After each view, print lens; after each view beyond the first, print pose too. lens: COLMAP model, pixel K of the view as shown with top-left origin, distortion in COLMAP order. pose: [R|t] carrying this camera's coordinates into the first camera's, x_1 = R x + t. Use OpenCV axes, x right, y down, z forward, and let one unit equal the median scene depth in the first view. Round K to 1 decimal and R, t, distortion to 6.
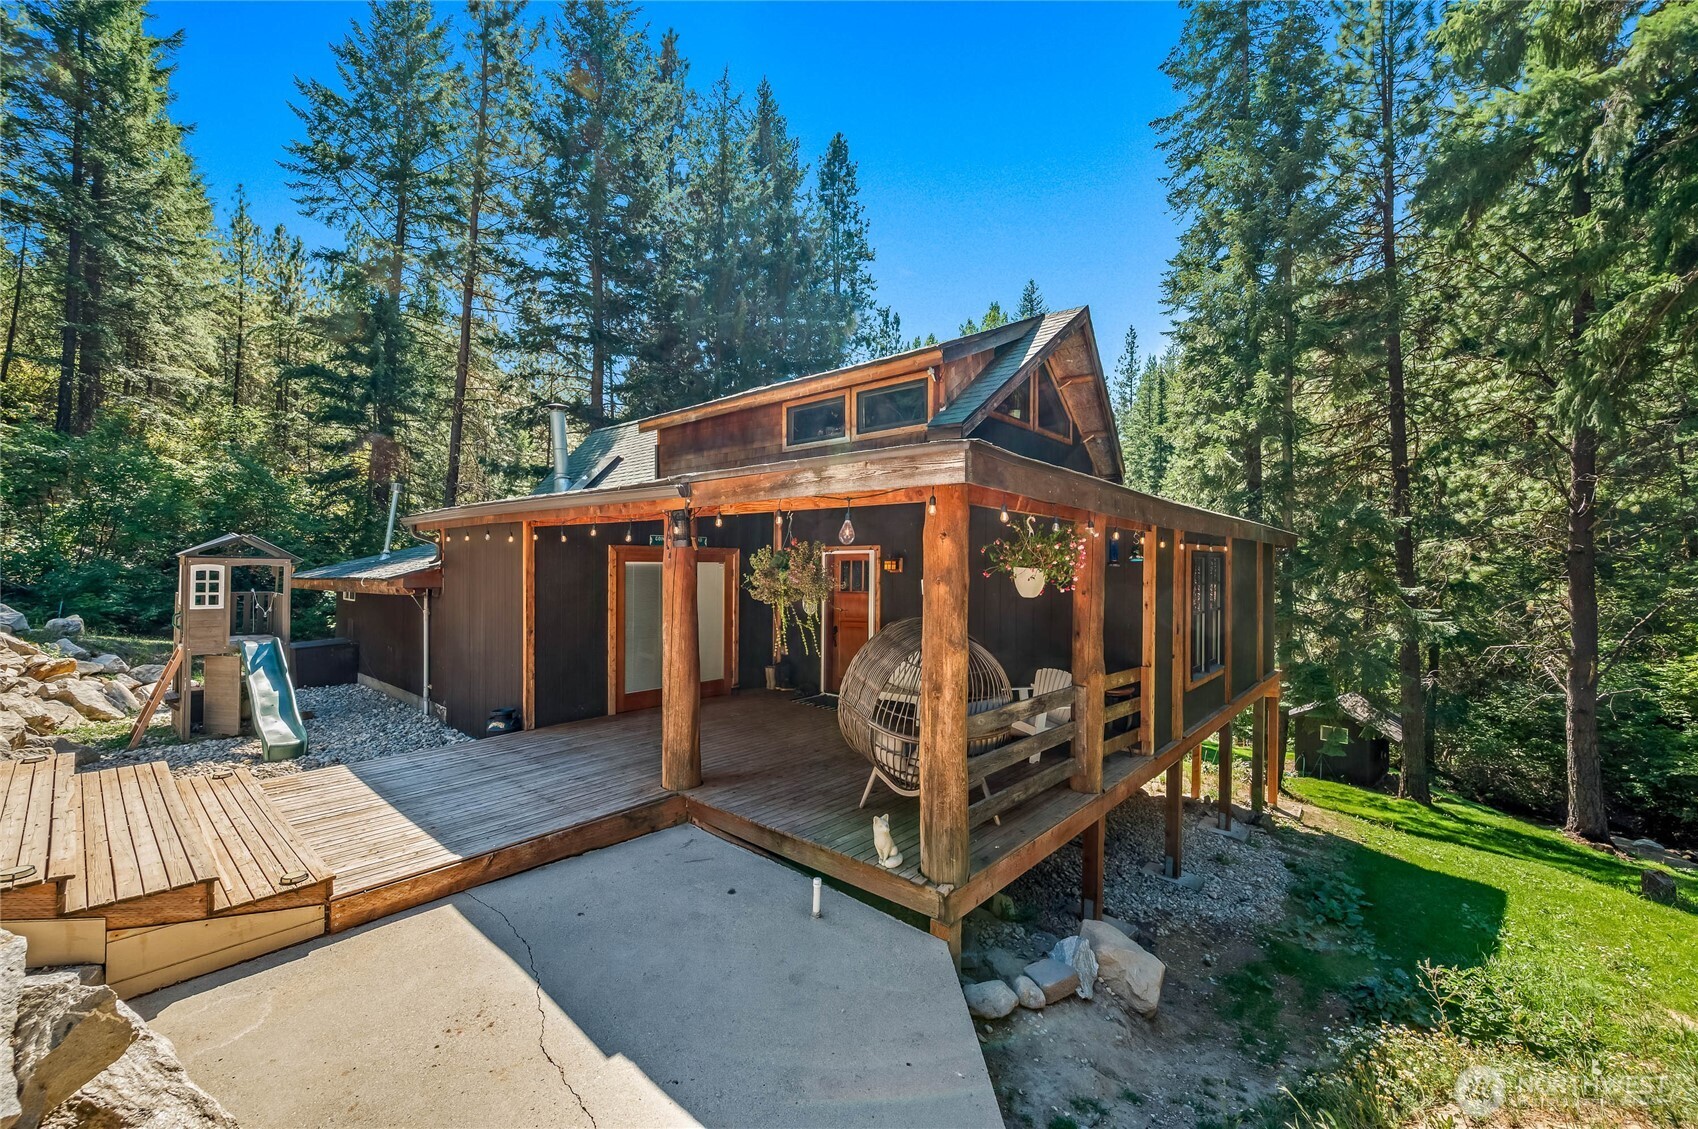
lens RADIAL K [[673.3, 0, 850.0], [0, 673.3, 571.2], [0, 0, 1]] dist [0.001875, 0.000059]
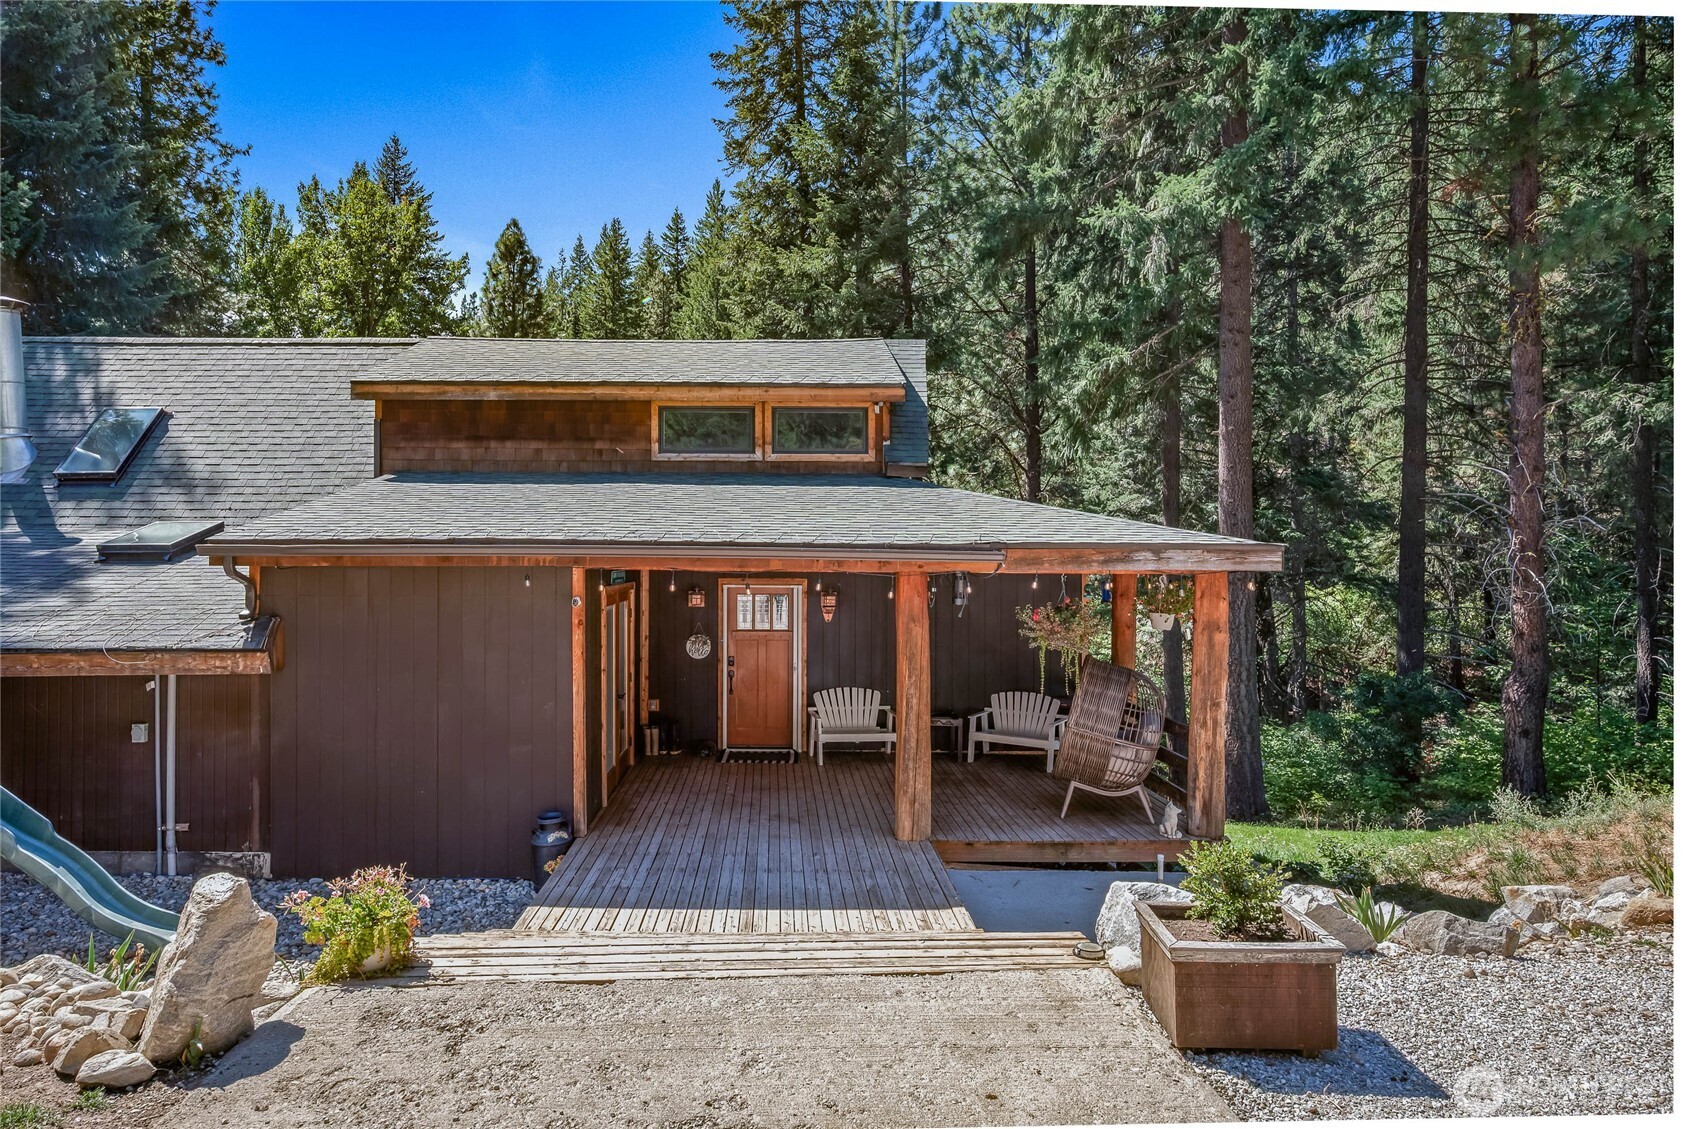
lens RADIAL K [[926.1, 0, 848.8], [0, 926.1, 561.3], [0, 0, 1]] dist [0.001629, 0.000239]
pose [[0.753553, -0.002849, 0.657380, -0.723361], [0.006556, 0.999973, -0.003181, -0.054219], [-0.657354, 0.006707, 0.753552, 0.003140]]
